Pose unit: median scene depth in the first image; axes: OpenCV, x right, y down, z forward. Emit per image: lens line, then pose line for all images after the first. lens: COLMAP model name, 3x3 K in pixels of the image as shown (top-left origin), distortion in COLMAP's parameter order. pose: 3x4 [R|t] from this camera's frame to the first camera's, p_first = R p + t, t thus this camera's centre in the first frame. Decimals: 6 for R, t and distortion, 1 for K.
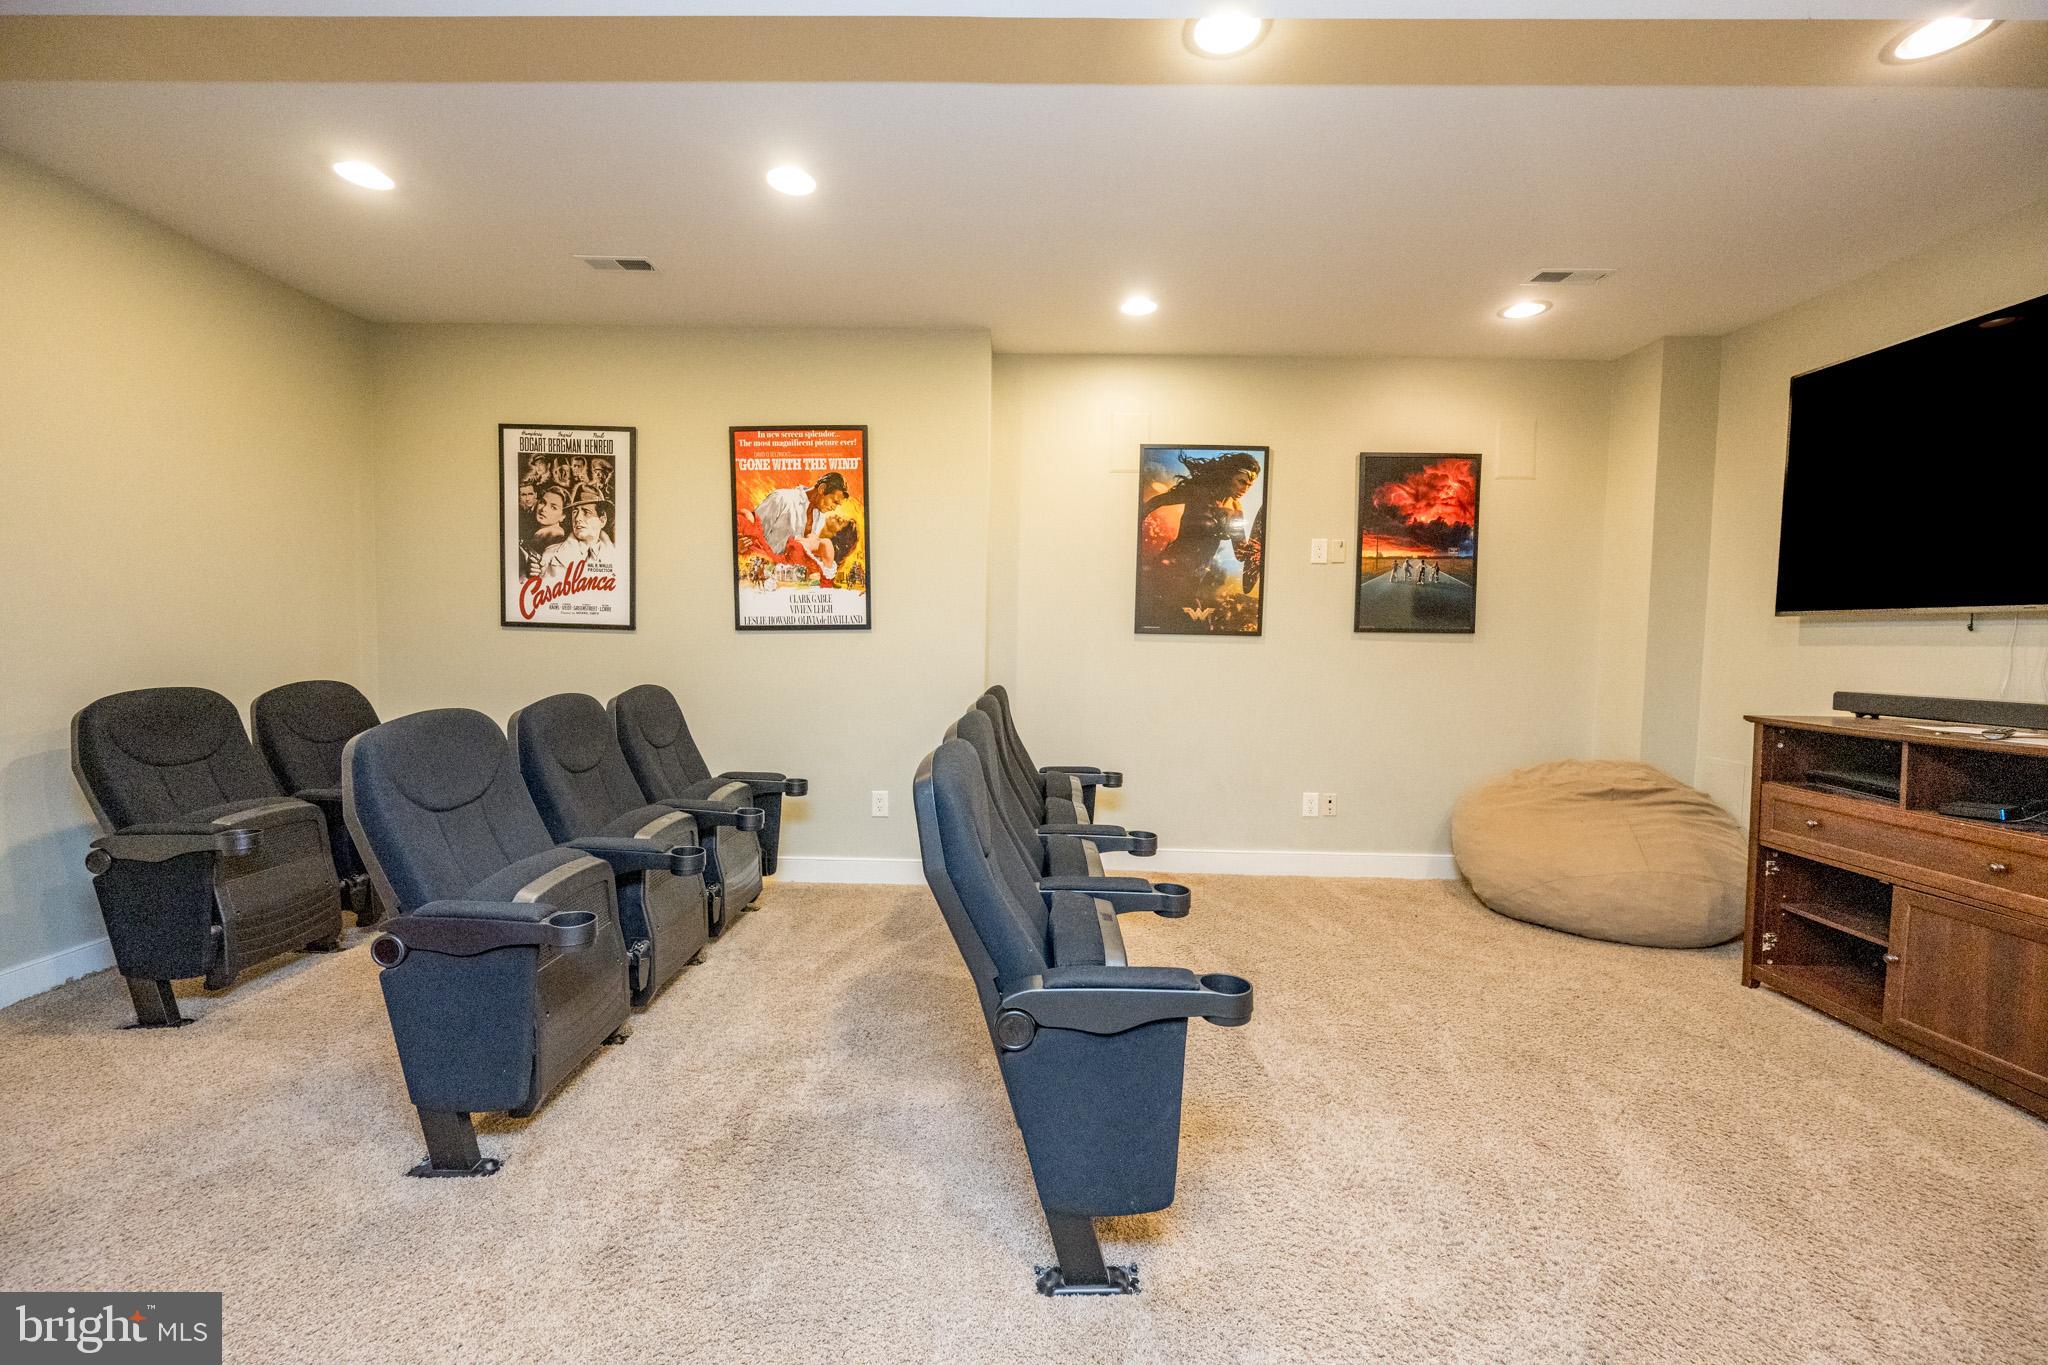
lens RADIAL K [[812.3, 0, 1023.3], [0, 812.3, 678.7], [0, 0, 1]] dist [-0.003142, 0.000335]
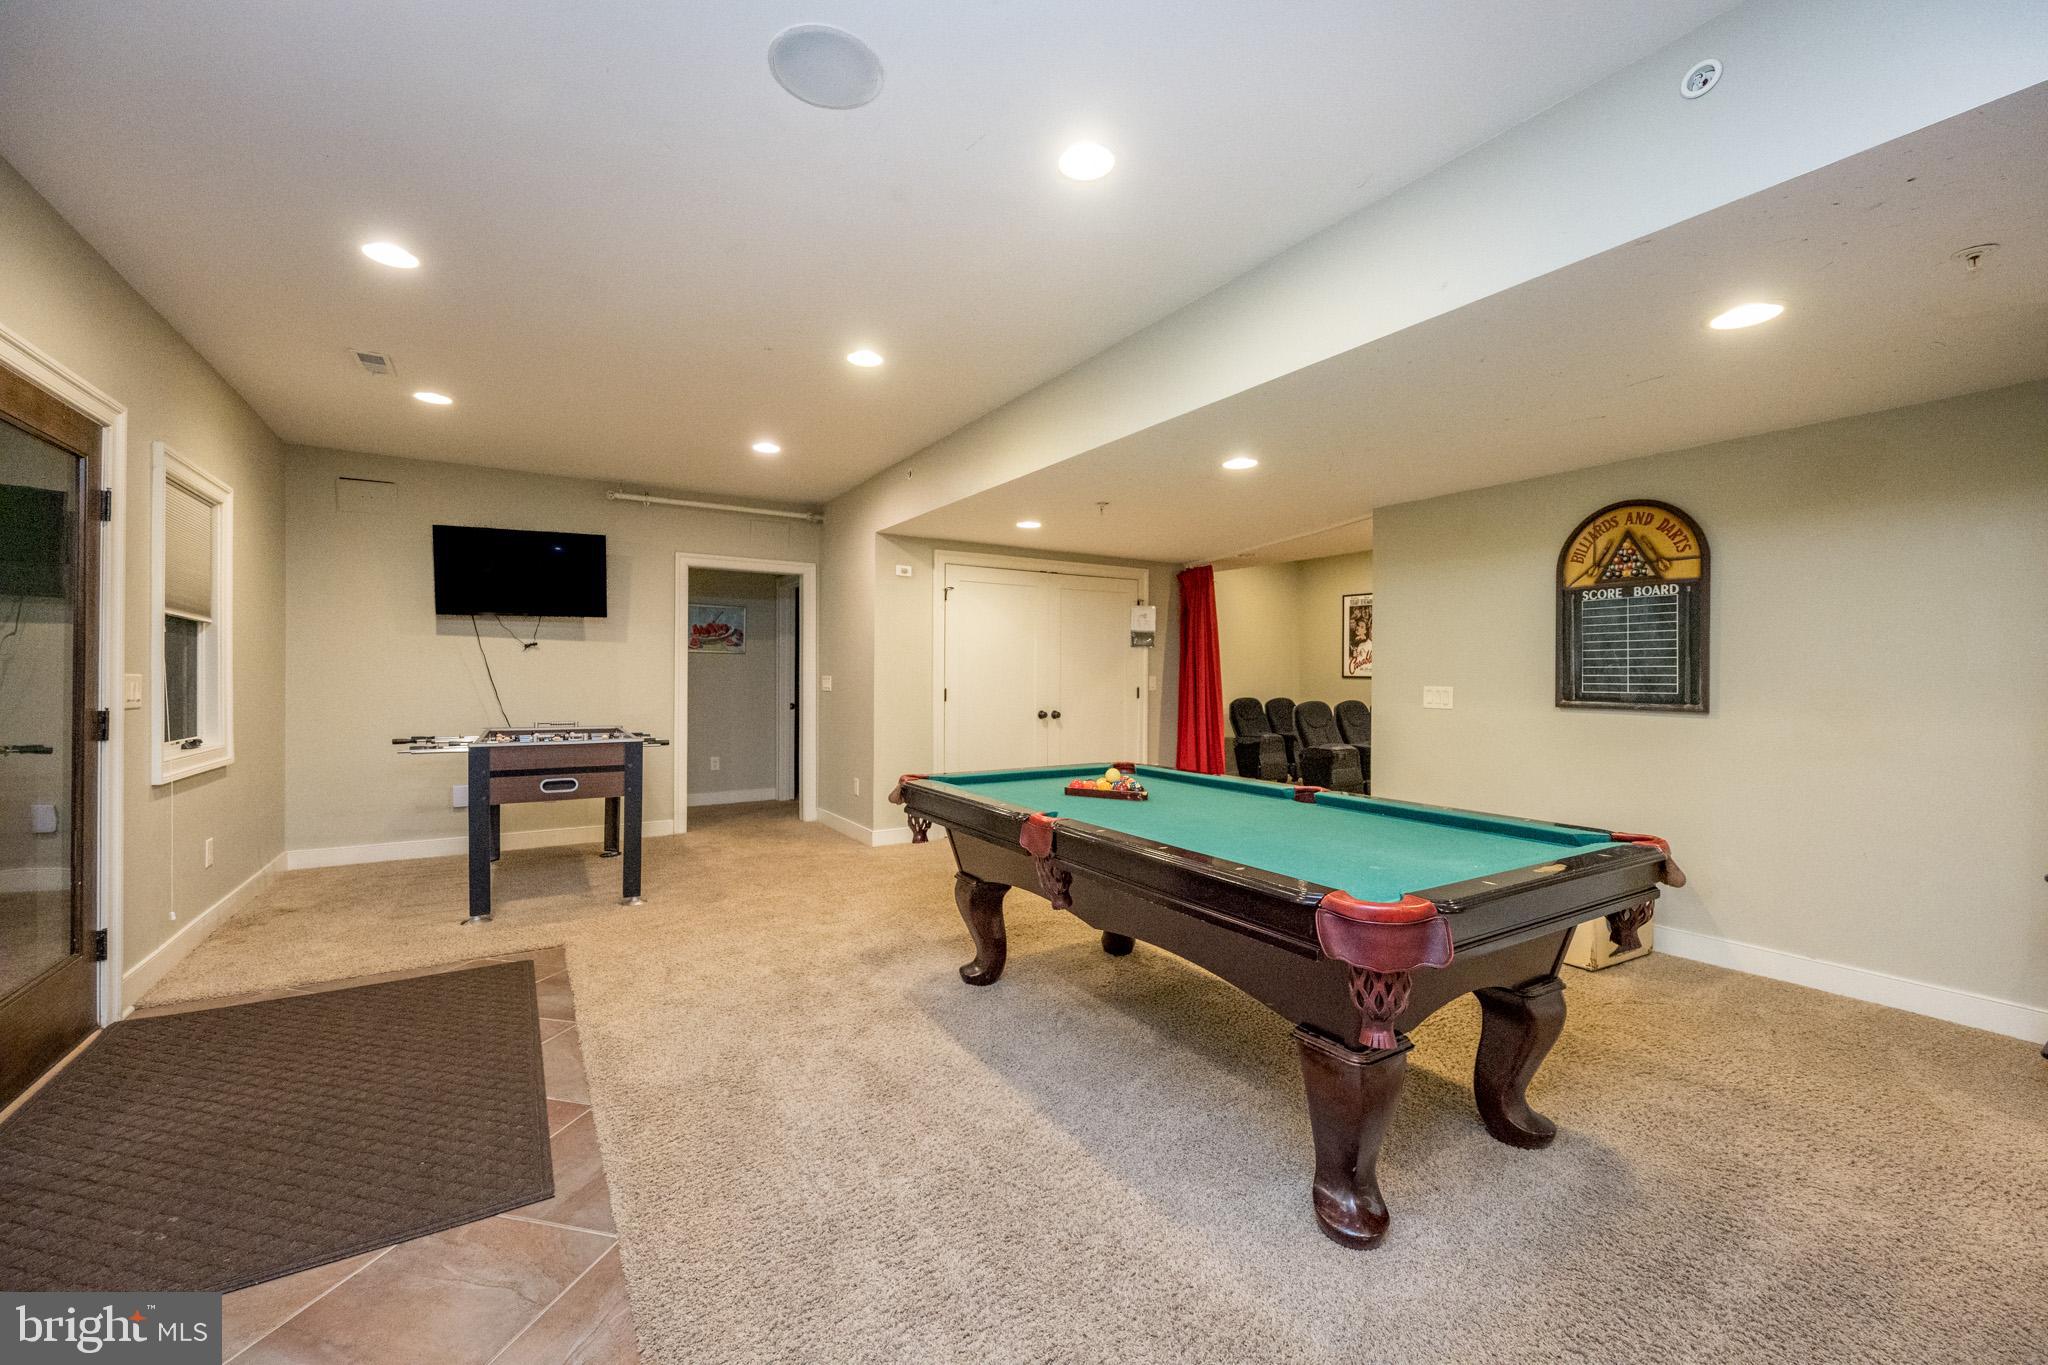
lens RADIAL K [[812.3, 0, 1021.8], [0, 812.3, 679.1], [0, 0, 1]] dist [-0.003142, 0.000335]
pose [[0.545985, -0.011031, -0.837723, 0.872013], [-0.038014, 0.998557, -0.037924, 0.067949], [0.836932, 0.052551, 0.544778, -1.129393]]
